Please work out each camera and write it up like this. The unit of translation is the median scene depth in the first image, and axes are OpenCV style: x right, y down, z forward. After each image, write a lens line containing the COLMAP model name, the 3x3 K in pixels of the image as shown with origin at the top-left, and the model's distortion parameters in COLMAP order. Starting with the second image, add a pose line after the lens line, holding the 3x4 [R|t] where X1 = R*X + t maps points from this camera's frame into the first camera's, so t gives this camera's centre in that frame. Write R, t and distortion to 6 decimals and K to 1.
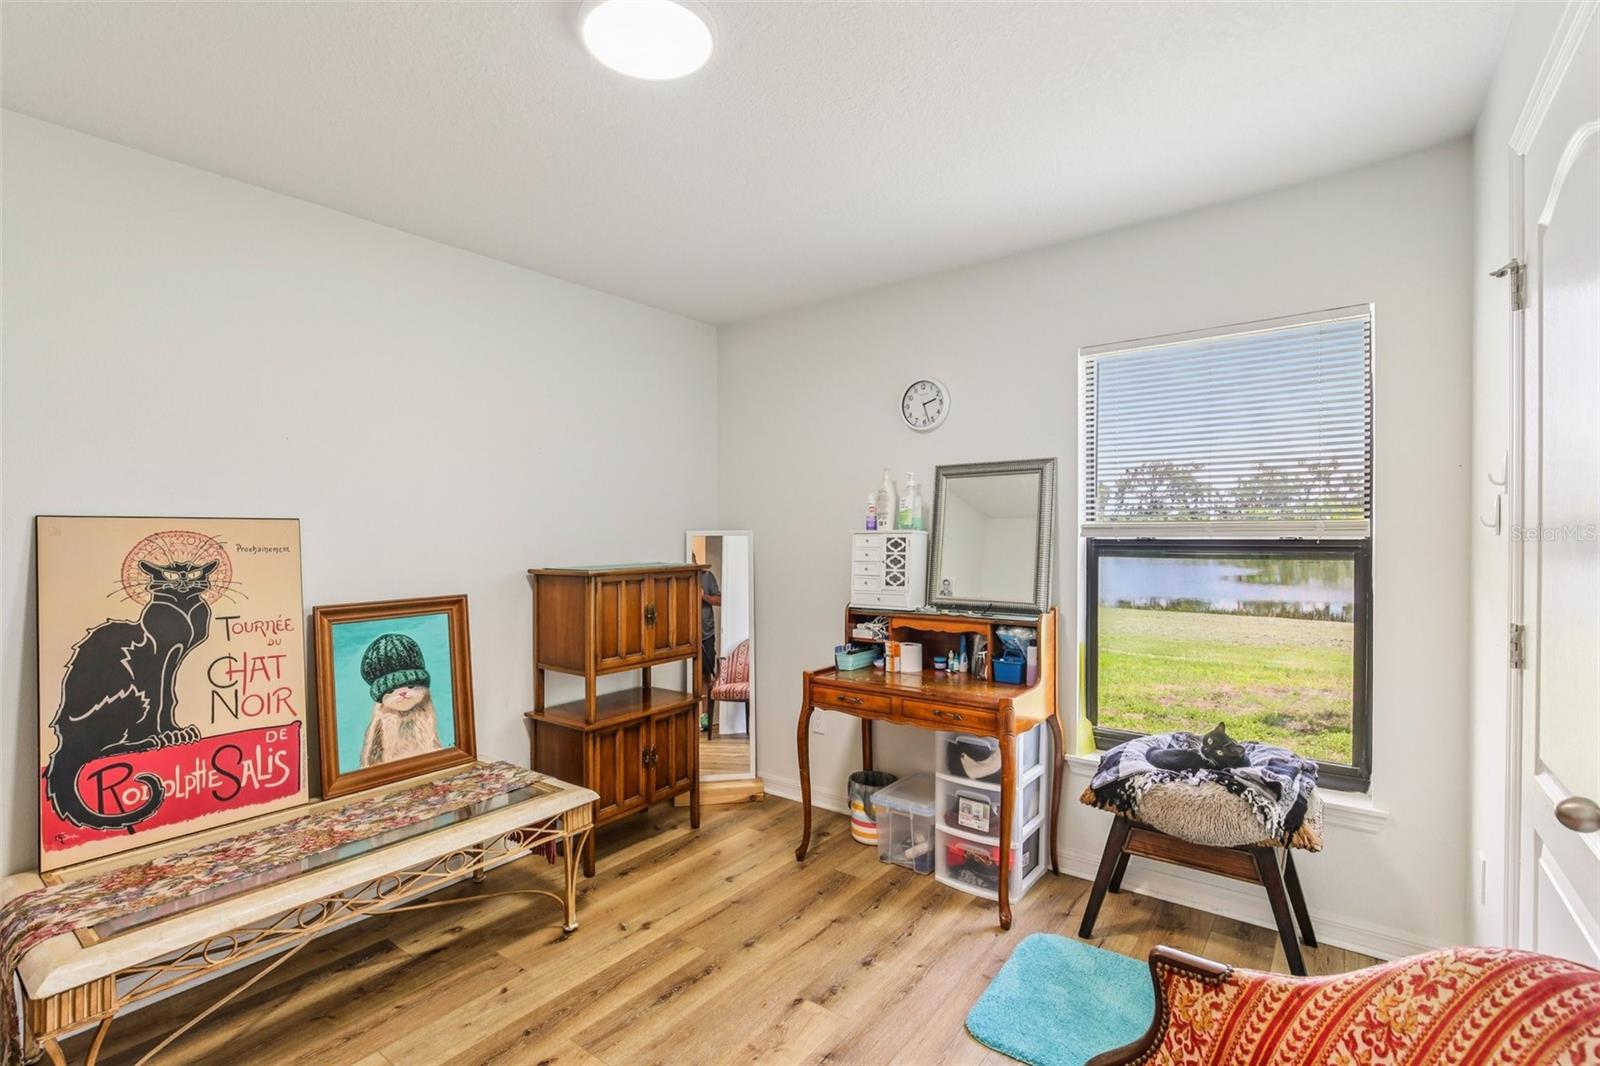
lens RADIAL K [[732.7, 0, 791.9], [0, 732.7, 530.6], [0, 0, 1]] dist [-0.002315, 0.001129]
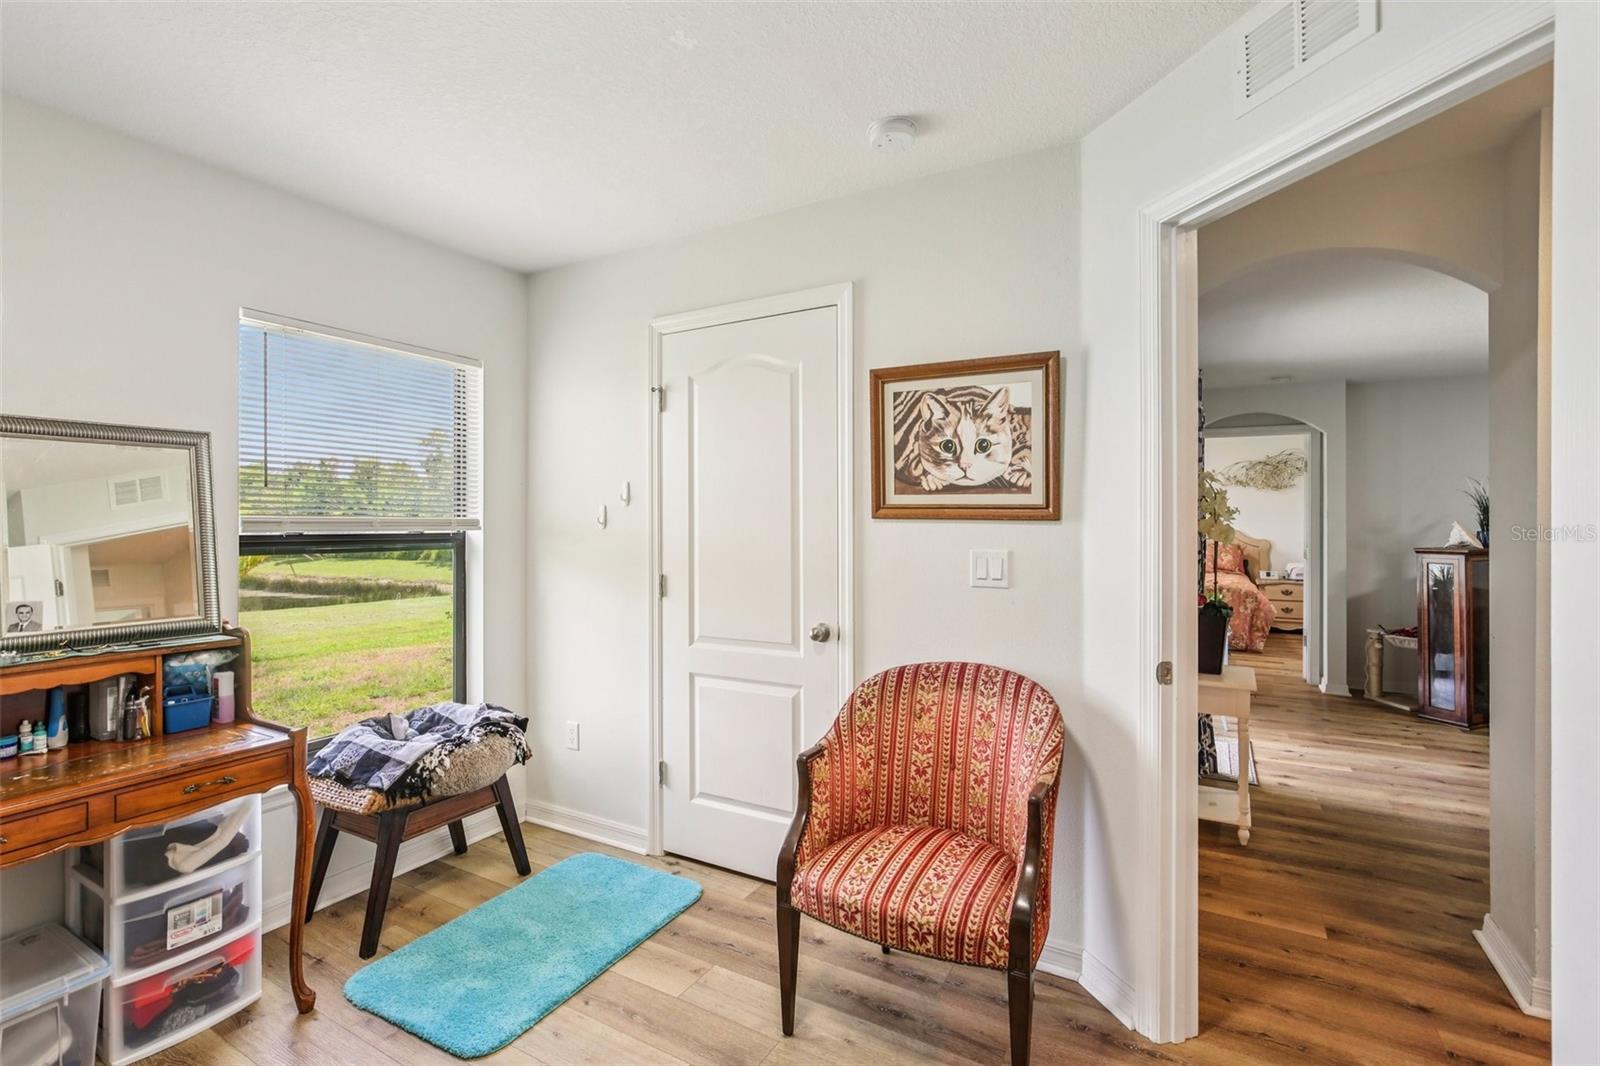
lens RADIAL K [[729.2, 0, 793.4], [0, 729.2, 512.8], [0, 0, 1]] dist [0.001049, 0.000562]
pose [[-0.132896, 0.020883, 0.990910, -0.543255], [-0.001035, 0.999775, -0.021209, 0.003506], [-0.991129, -0.003844, -0.132844, 0.514253]]
